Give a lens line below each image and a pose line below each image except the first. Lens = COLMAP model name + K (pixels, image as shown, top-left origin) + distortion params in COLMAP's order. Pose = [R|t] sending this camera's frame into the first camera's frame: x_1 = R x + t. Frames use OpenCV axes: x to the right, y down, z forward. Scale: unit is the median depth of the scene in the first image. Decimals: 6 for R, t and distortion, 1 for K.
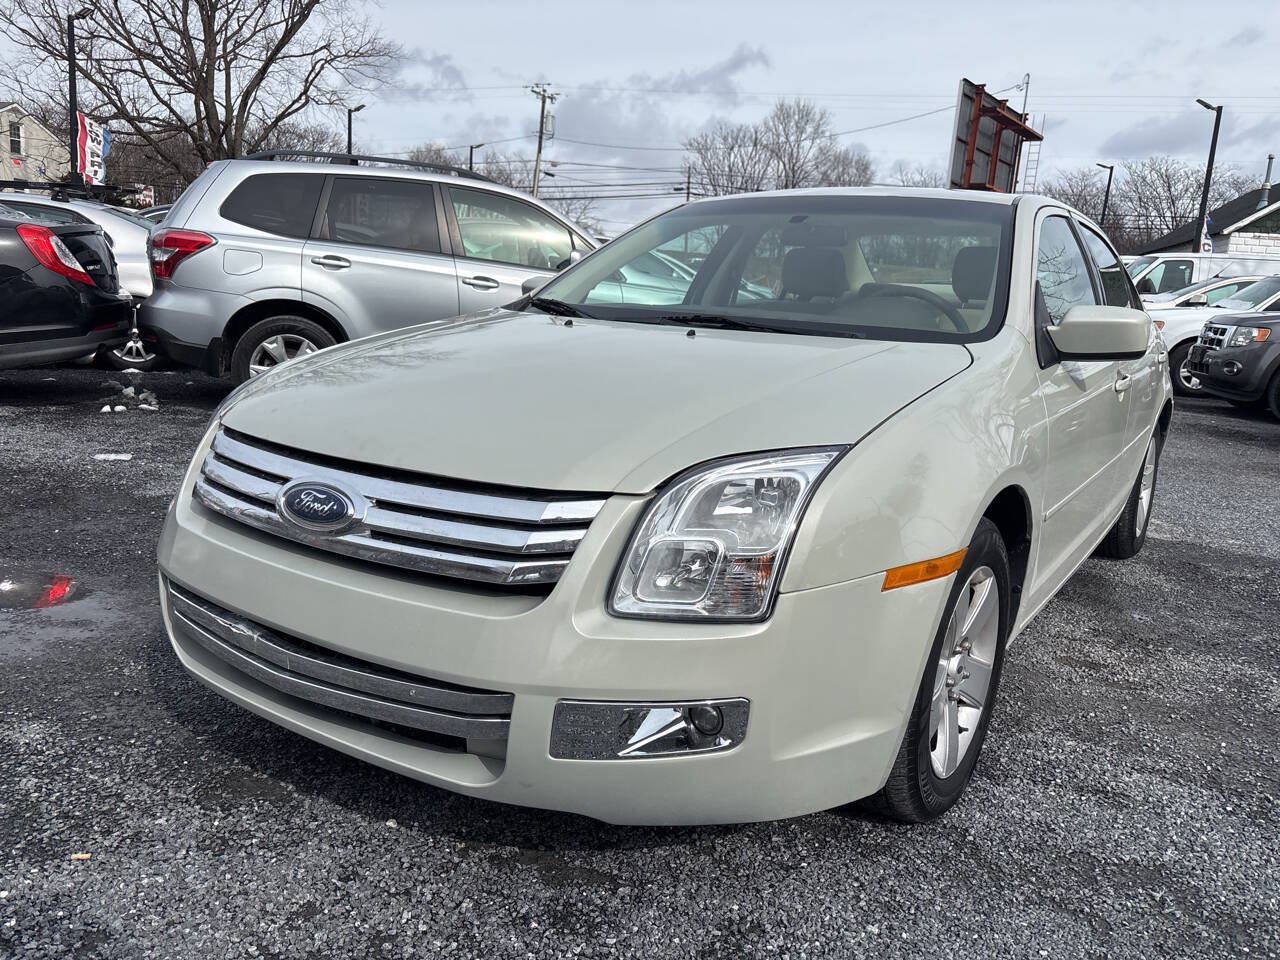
lens RADIAL K [[972.8, 0, 647.3], [0, 972.8, 483.1], [0, 0, 1]] dist [0.016204, -0.013218]
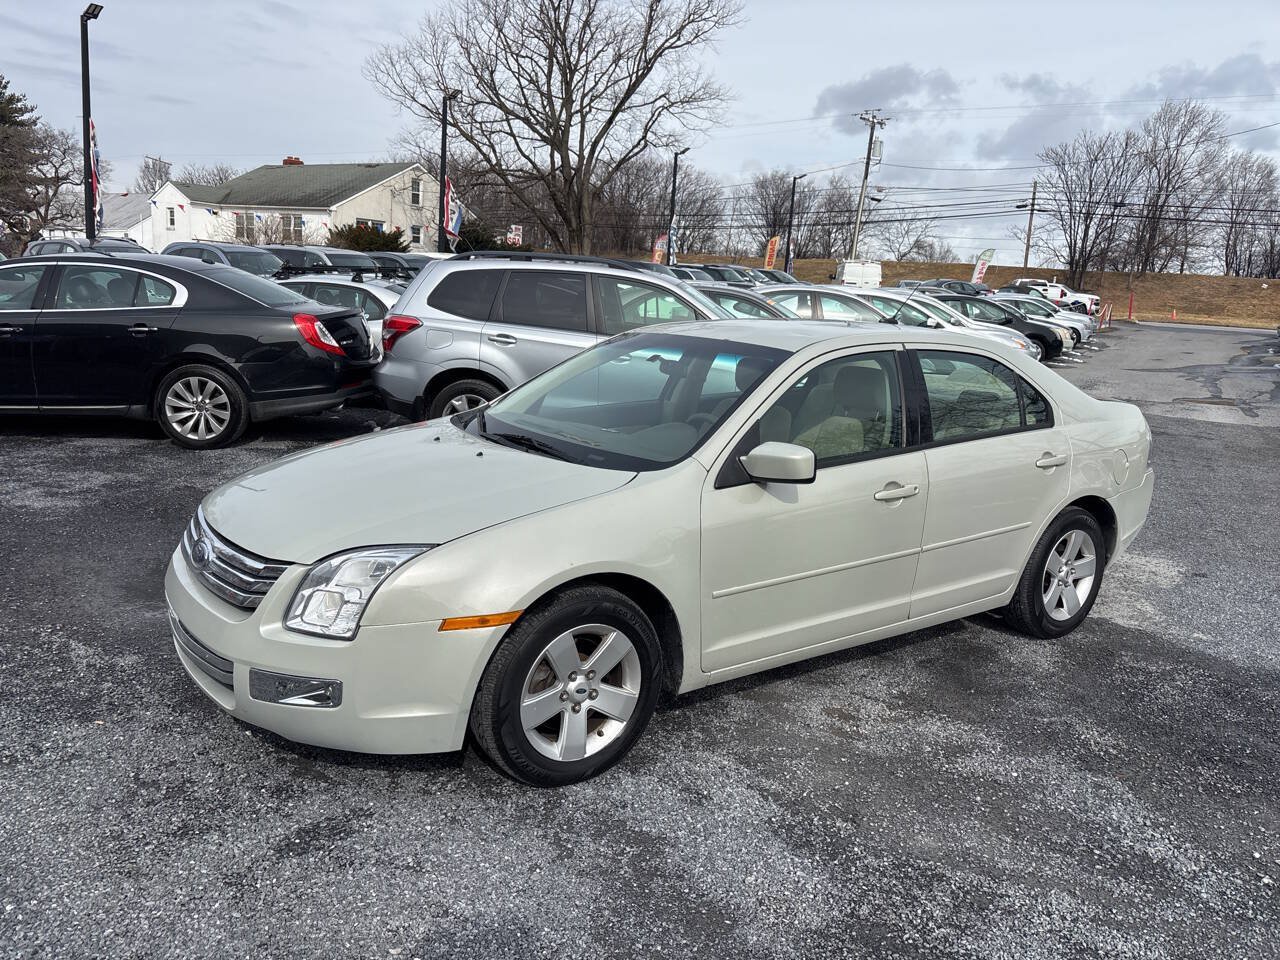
lens RADIAL K [[968.0, 0, 626.9], [0, 968.0, 479.3], [0, 0, 1]] dist [0.050830, -0.077208]
pose [[0.934040, 0.056101, -0.352734, 0.633627], [-0.063913, 0.997900, -0.010528, -0.088546], [0.351402, 0.032378, 0.935665, -0.279319]]
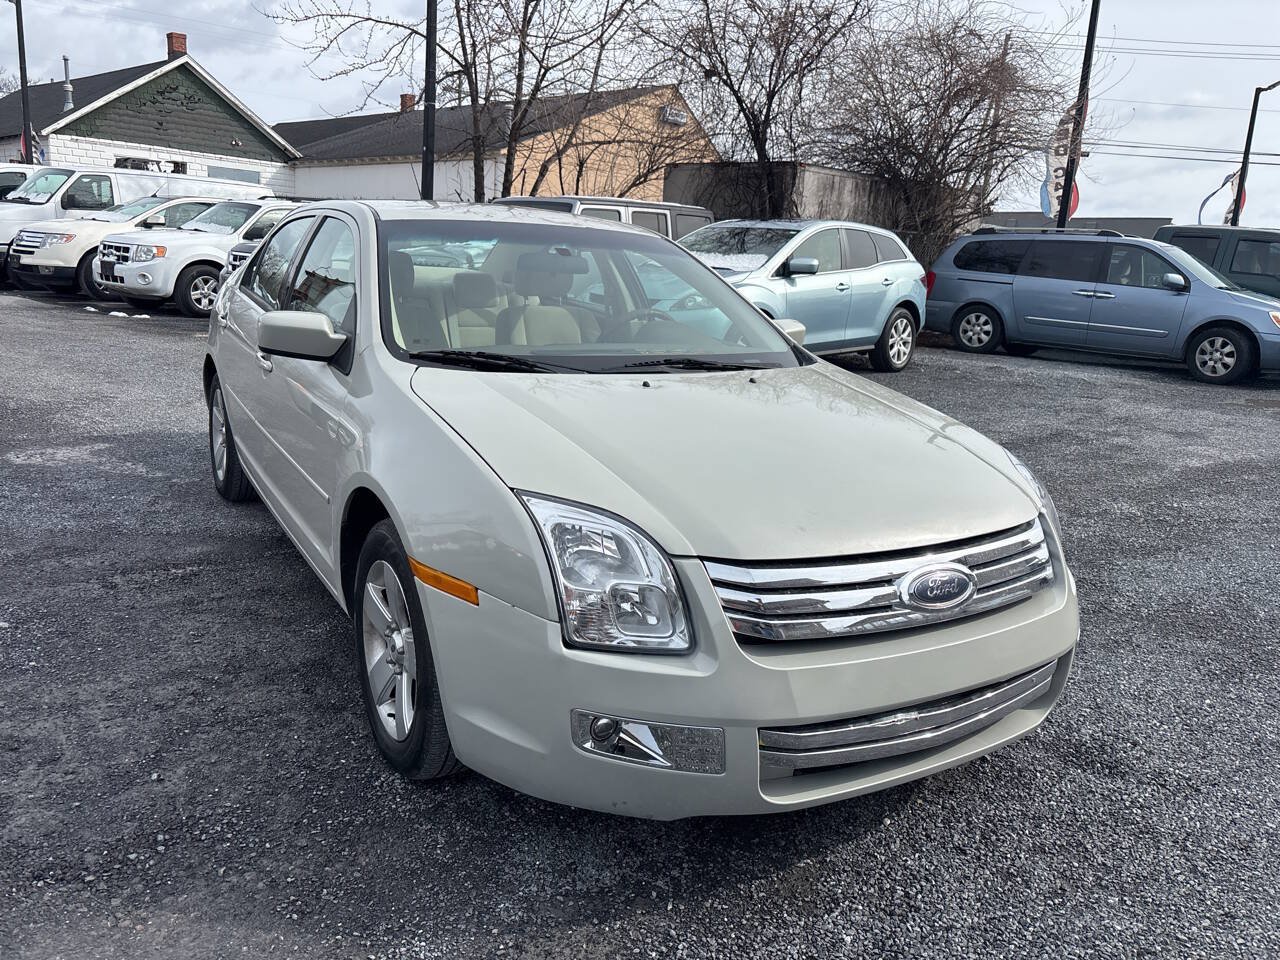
lens RADIAL K [[979.4, 0, 632.0], [0, 979.4, 461.2], [0, 0, 1]] dist [0.002946, -0.004963]
pose [[0.428253, -0.218898, 0.876746, -0.903690], [0.140644, 0.974540, 0.174615, -0.234605], [-0.892647, 0.048530, 0.448136, 0.458284]]
